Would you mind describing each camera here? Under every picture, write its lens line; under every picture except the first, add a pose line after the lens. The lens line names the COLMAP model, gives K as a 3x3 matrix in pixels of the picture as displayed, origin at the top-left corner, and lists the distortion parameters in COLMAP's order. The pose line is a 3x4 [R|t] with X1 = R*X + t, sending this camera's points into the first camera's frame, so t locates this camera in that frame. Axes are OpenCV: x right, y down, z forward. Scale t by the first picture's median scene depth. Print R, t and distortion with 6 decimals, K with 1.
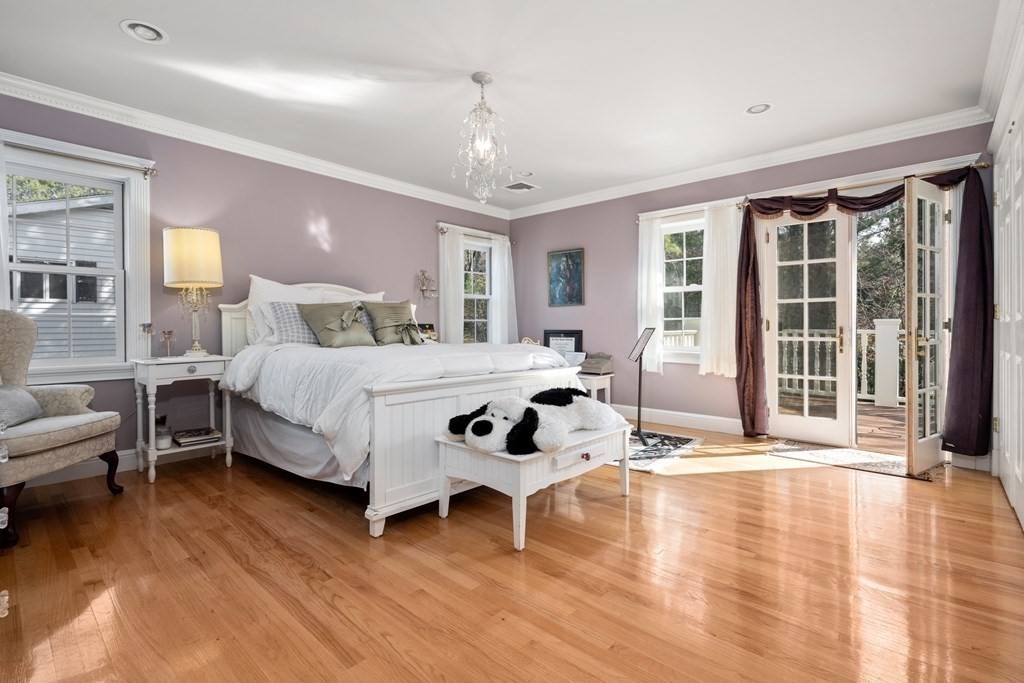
lens RADIAL K [[464.5, 0, 512.8], [0, 464.5, 324.5], [0, 0, 1]] dist [-0.002900, 0.001304]
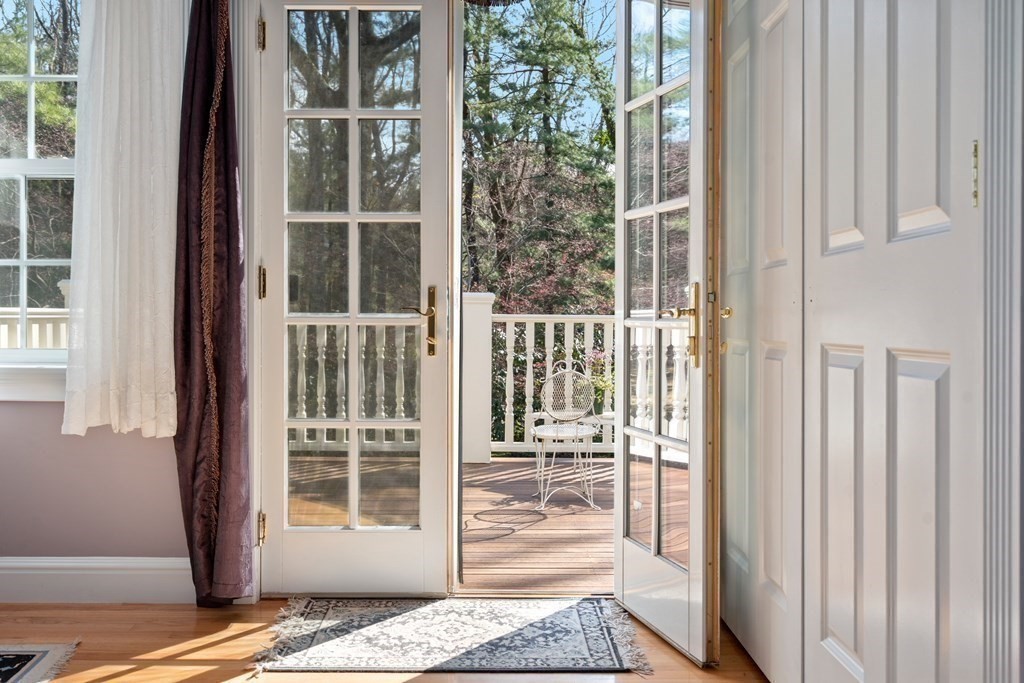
lens RADIAL K [[953.8, 0, 512.3], [0, 953.8, 334.7], [0, 0, 1]] dist [-0.015830, 0.000000]
pose [[0.734897, -0.006109, 0.678151, 0.199845], [-0.007135, 0.999834, 0.016739, 0.028361], [-0.678141, -0.017140, 0.734732, 0.340231]]
